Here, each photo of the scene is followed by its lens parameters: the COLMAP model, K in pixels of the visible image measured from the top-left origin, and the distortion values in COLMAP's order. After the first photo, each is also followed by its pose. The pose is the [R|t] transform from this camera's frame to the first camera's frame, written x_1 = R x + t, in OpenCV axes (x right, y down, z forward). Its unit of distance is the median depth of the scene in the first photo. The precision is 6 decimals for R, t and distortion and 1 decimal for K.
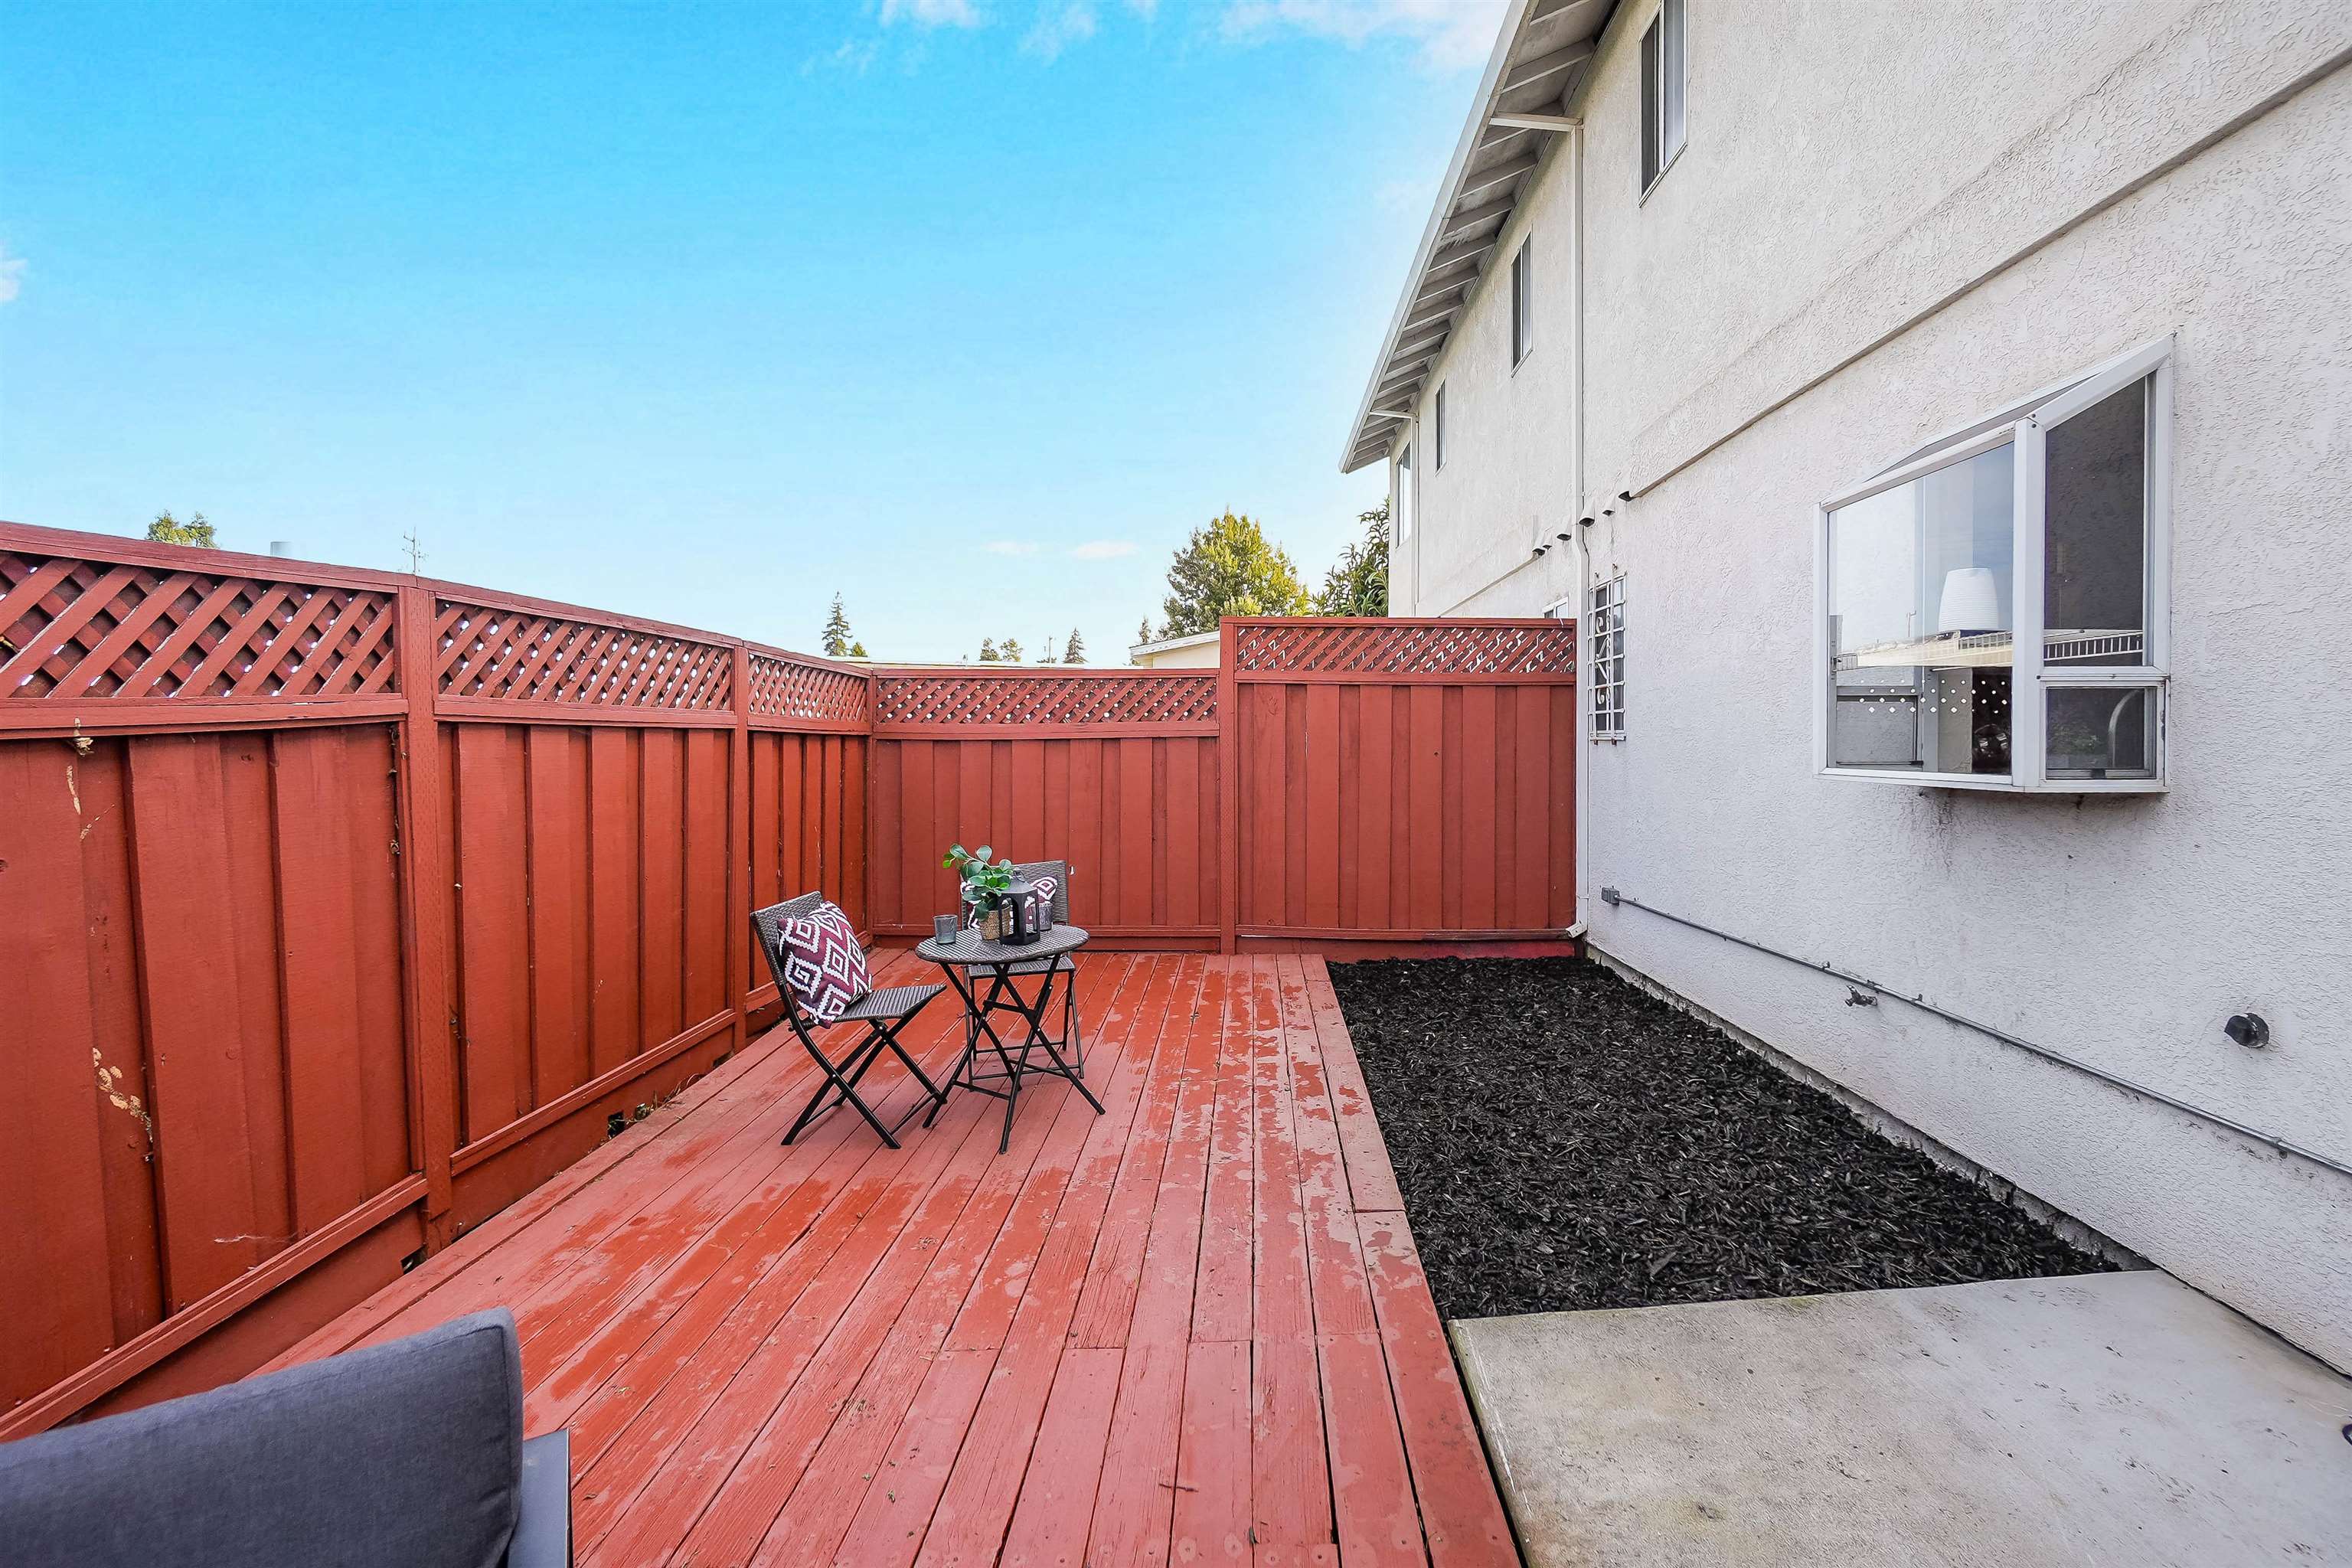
lens RADIAL K [[1071.6, 0, 1239.0], [0, 1071.6, 747.5], [0, 0, 1]] dist [-0.000120, 0.000261]
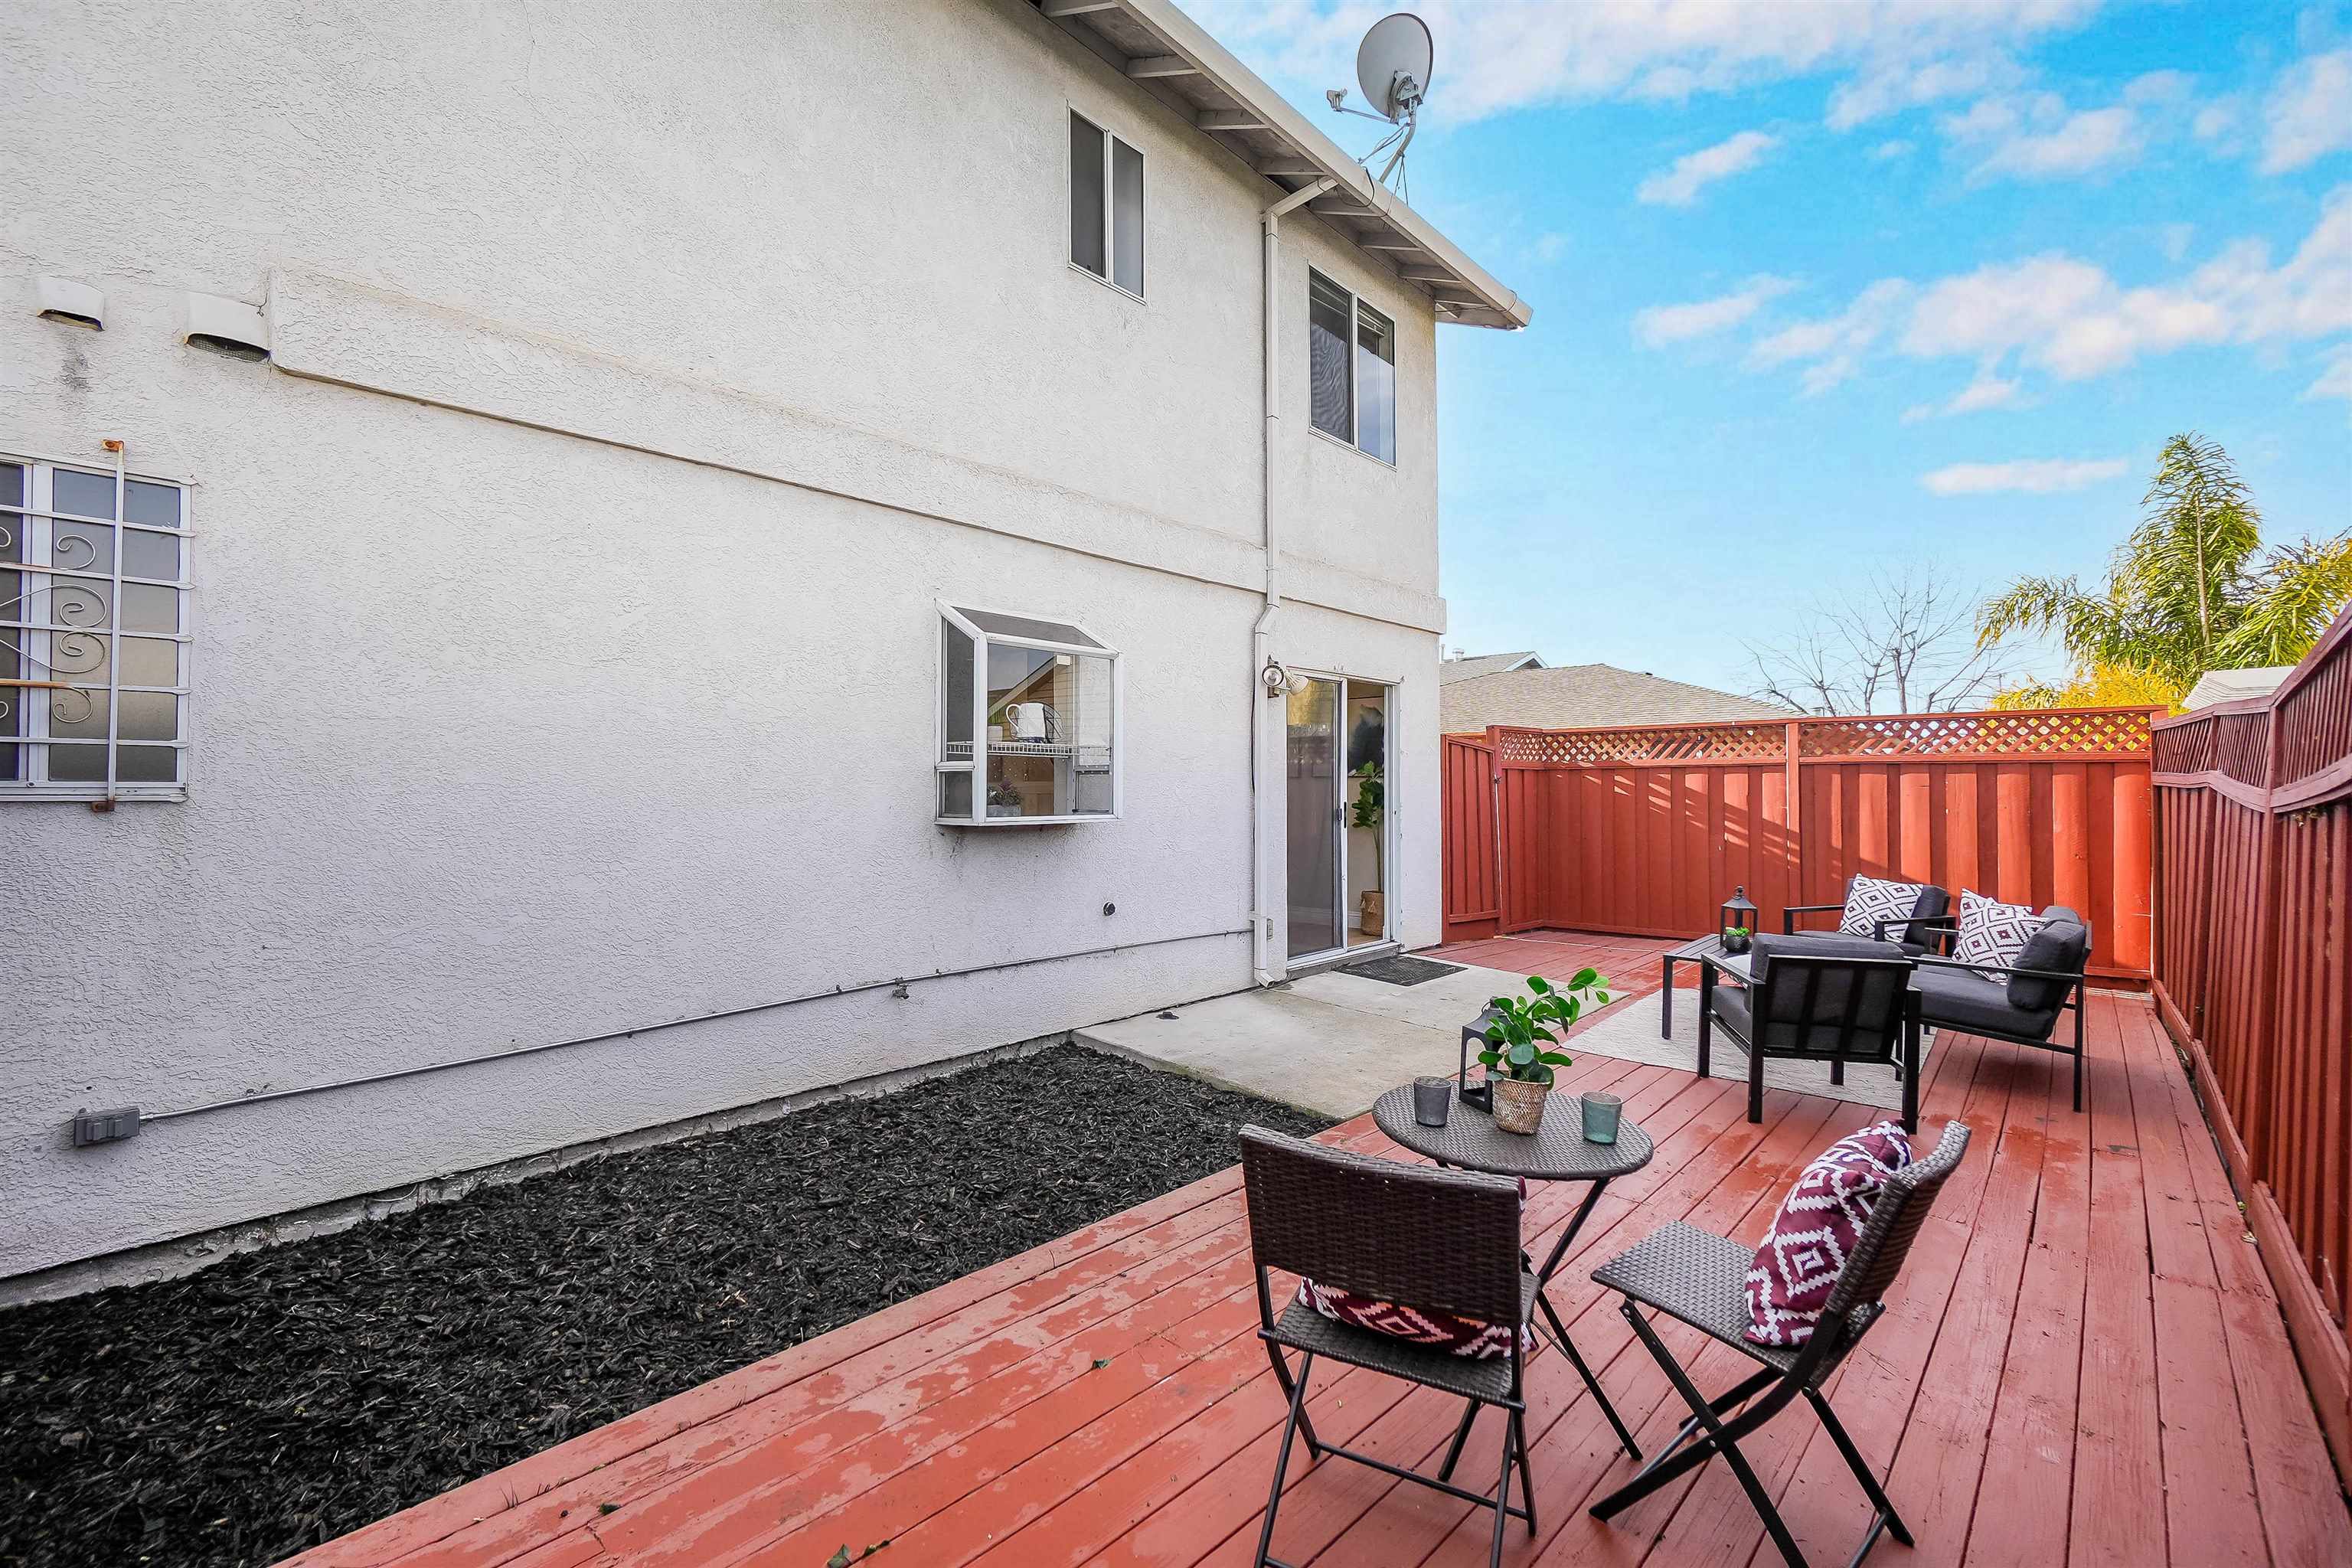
lens RADIAL K [[999.4, 0, 1170.3], [0, 999.4, 774.0], [0, 0, 1]] dist [-0.000598, 0.000045]
pose [[-0.730130, 0.007237, 0.683270, -0.472835], [0.001467, 0.999958, -0.009023, -0.023545], [-0.683306, -0.005586, -0.730110, 1.539919]]
